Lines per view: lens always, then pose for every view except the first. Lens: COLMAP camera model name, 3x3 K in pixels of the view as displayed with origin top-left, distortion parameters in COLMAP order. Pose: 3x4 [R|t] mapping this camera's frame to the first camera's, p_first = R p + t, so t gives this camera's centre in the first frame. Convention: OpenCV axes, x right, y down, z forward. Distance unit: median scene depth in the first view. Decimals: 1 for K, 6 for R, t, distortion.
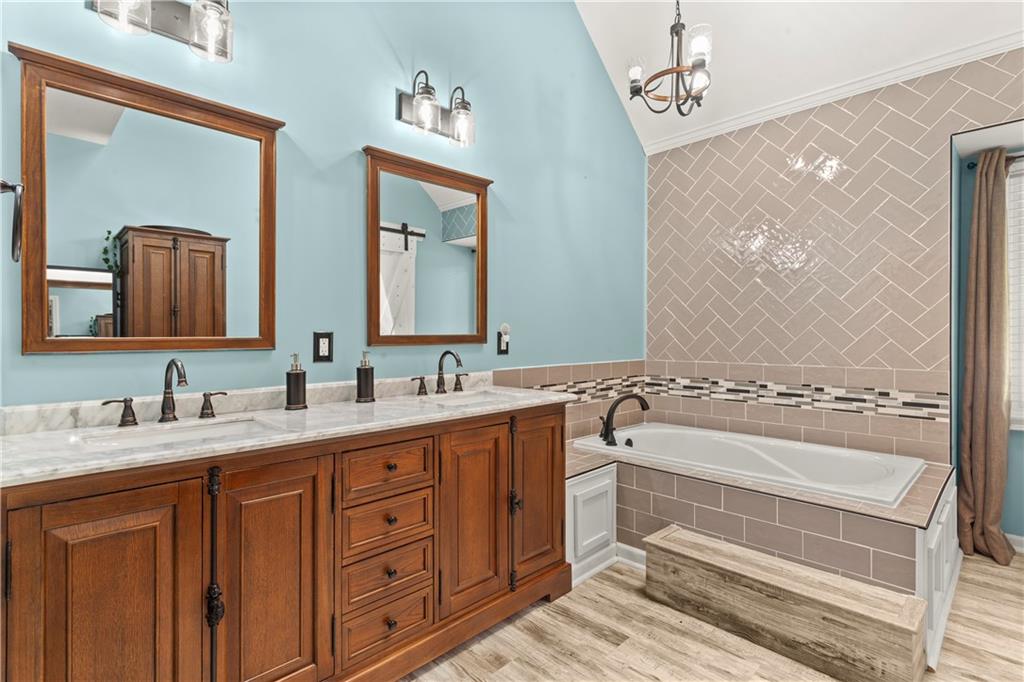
lens RADIAL K [[496.7, 0, 514.6], [0, 496.7, 336.3], [0, 0, 1]] dist [0.001354, 0.000571]
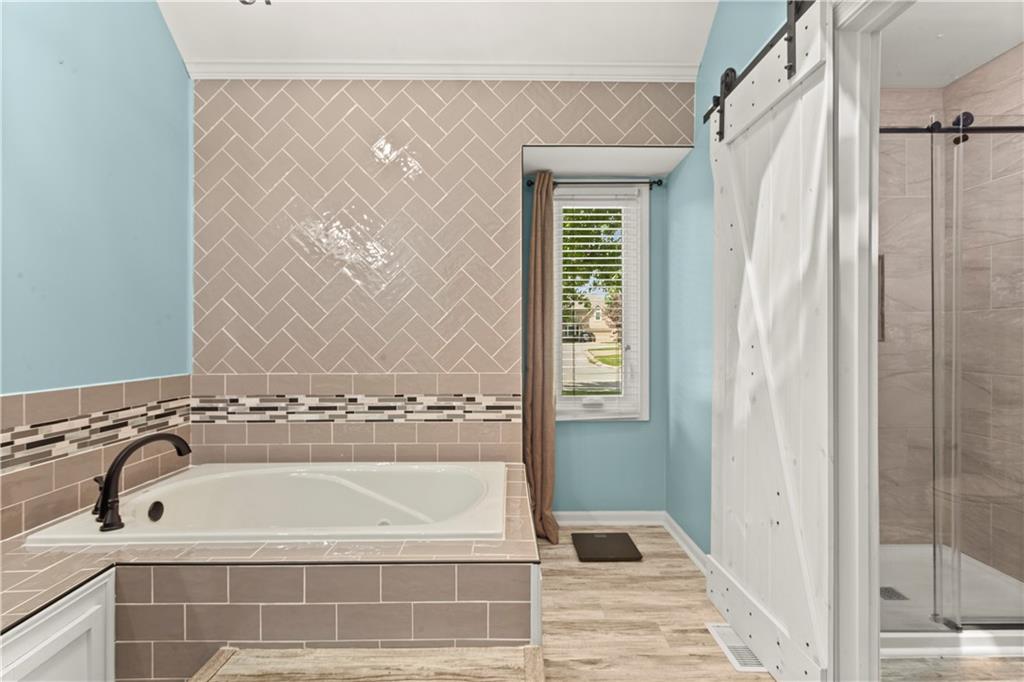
lens RADIAL K [[496.7, 0, 513.4], [0, 496.7, 339.2], [0, 0, 1]] dist [0.001354, 0.000571]
pose [[0.698066, -0.003375, 0.716026, 0.099895], [0.002796, 0.999994, 0.001988, -0.001942], [-0.716028, 0.000614, 0.698071, 0.241329]]
